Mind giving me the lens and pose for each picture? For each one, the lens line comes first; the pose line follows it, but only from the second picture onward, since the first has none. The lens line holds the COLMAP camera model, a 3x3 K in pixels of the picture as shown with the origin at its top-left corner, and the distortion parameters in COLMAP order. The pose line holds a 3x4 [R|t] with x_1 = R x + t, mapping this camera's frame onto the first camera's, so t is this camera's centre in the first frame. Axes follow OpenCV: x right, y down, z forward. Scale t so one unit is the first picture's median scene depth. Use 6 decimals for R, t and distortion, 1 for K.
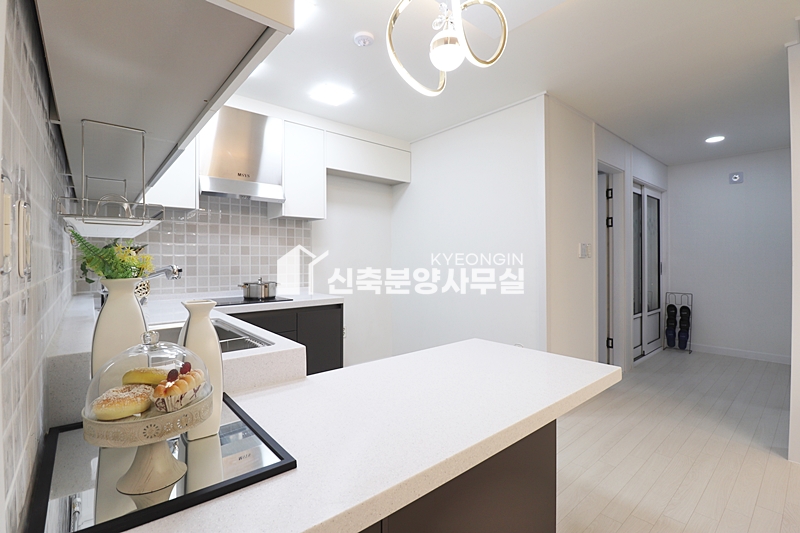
lens RADIAL K [[370.3, 0, 402.5], [0, 370.3, 259.6], [0, 0, 1]] dist [-0.009945, -0.006624]
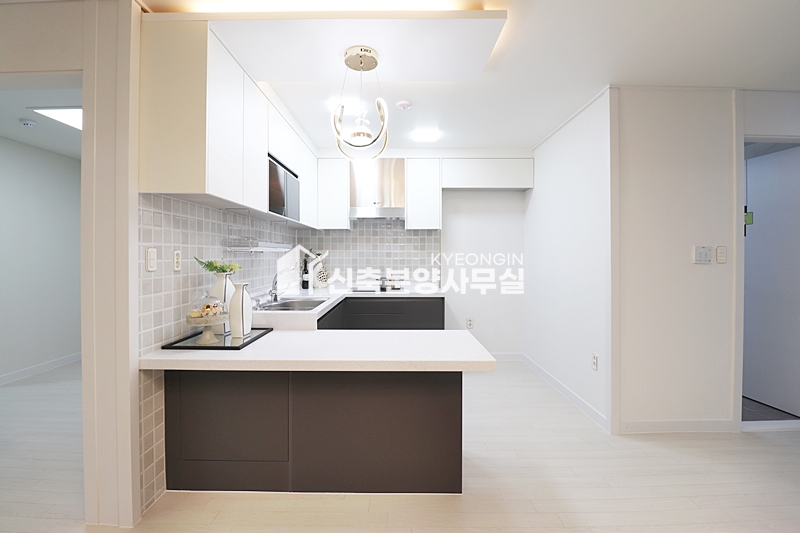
lens RADIAL K [[370.3, 0, 396.1], [0, 370.3, 253.8], [0, 0, 1]] dist [-0.009945, -0.006624]
pose [[0.760187, -0.001053, -0.649703, 0.519829], [-0.004504, 0.999966, -0.006891, -0.018749], [0.649689, 0.008165, 0.760157, -0.048071]]
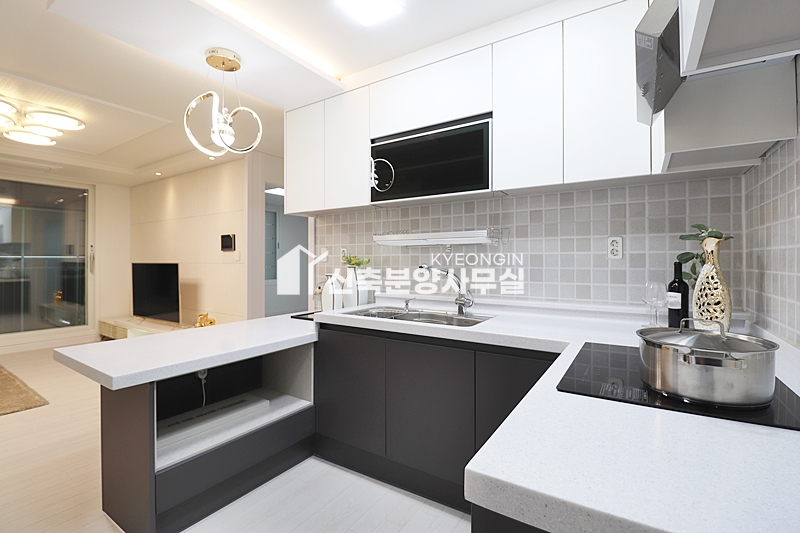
lens RADIAL K [[370.3, 0, 396.3], [0, 370.3, 260.6], [0, 0, 1]] dist [-0.009945, -0.006624]
pose [[-0.961257, 0.009377, -0.275496, -0.072742], [0.006302, 0.999908, 0.012045, -0.006233], [0.275583, 0.009842, -0.961227, 1.156001]]
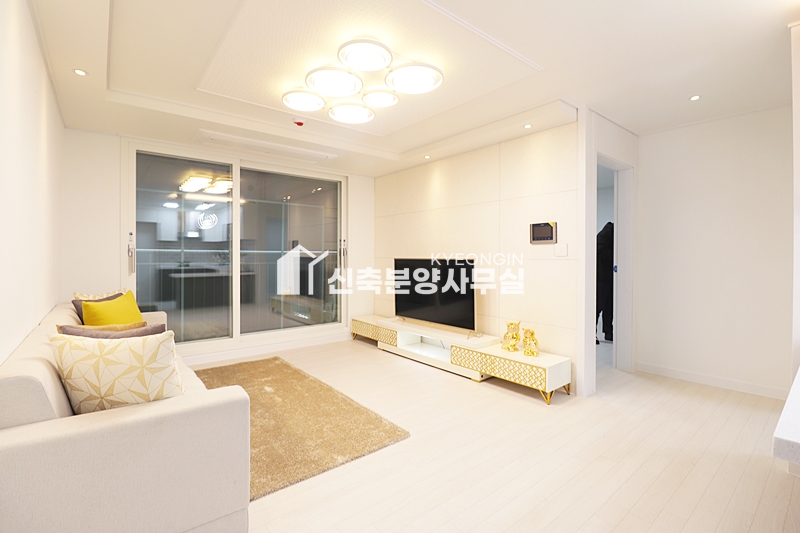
lens RADIAL K [[370.3, 0, 393.4], [0, 370.3, 254.0], [0, 0, 1]] dist [-0.009945, -0.006624]
pose [[-0.999530, 0.007115, 0.029806, 0.558817], [0.007285, 0.999958, 0.005613, -0.008380], [-0.029765, 0.005828, -0.999540, 0.756512]]
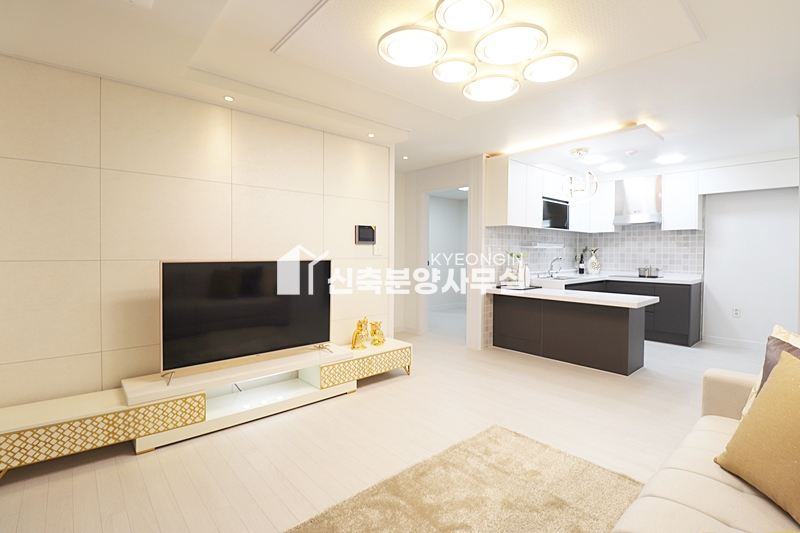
lens RADIAL K [[370.3, 0, 394.7], [0, 370.3, 262.6], [0, 0, 1]] dist [-0.009945, -0.006624]
pose [[0.010925, 0.027676, -0.999557, 1.357168], [-0.008802, 0.999581, 0.027581, -0.003776], [0.999902, 0.008496, 0.011164, -0.259710]]
